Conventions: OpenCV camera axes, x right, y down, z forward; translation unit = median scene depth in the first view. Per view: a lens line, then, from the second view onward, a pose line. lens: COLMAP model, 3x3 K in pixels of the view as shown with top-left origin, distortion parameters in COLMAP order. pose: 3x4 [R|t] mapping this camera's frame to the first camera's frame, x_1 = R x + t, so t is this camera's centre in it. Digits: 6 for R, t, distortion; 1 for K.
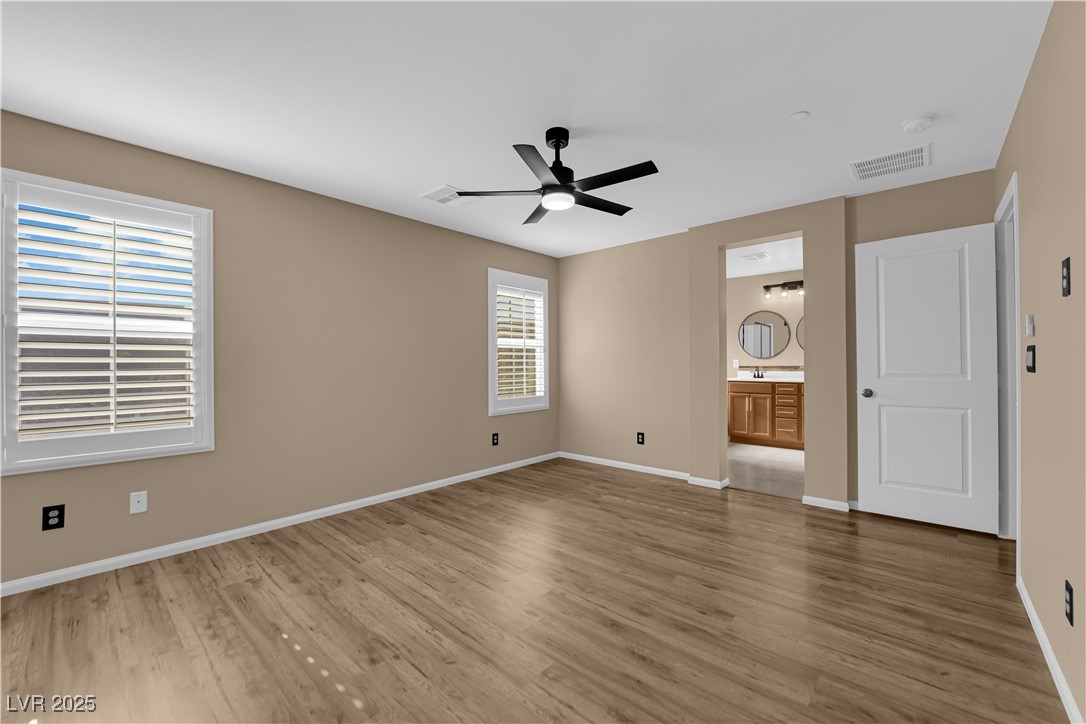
lens RADIAL K [[435.0, 0, 539.9], [0, 435.0, 358.9], [0, 0, 1]] dist [-0.013772, -0.000950]
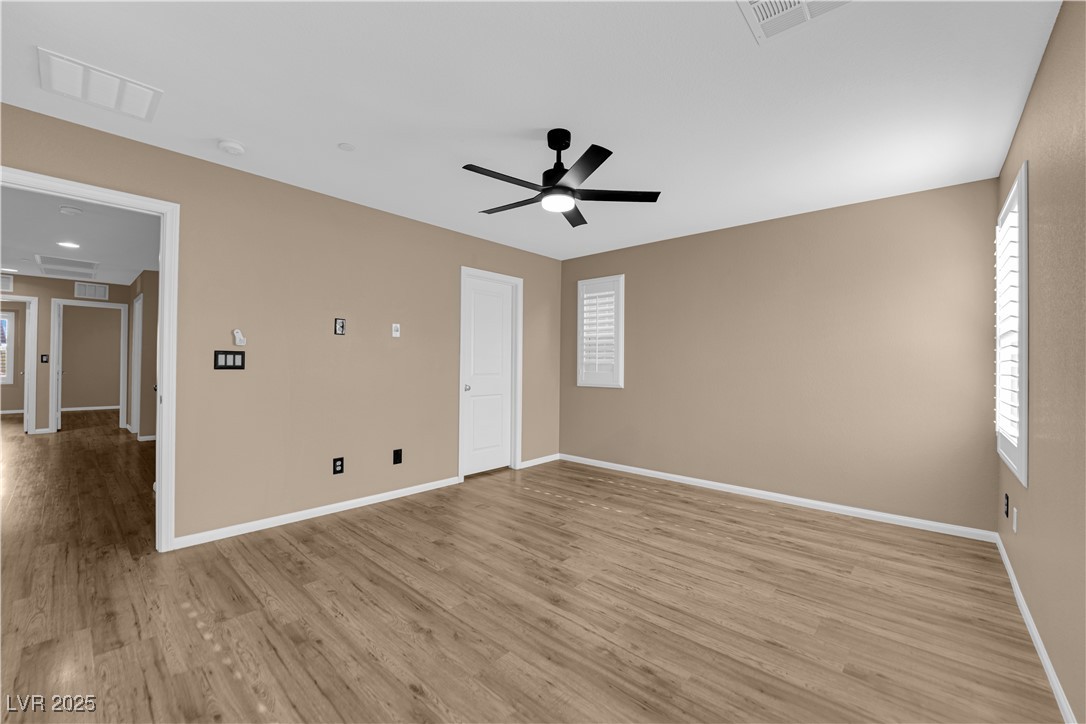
lens RADIAL K [[435.0, 0, 539.8], [0, 435.0, 361.2], [0, 0, 1]] dist [-0.013772, -0.000950]
pose [[-0.999983, -0.005742, 0.001412, 0.085749], [-0.005764, 0.999855, -0.016030, 0.018340], [-0.001320, -0.016037, -0.999871, 2.133685]]
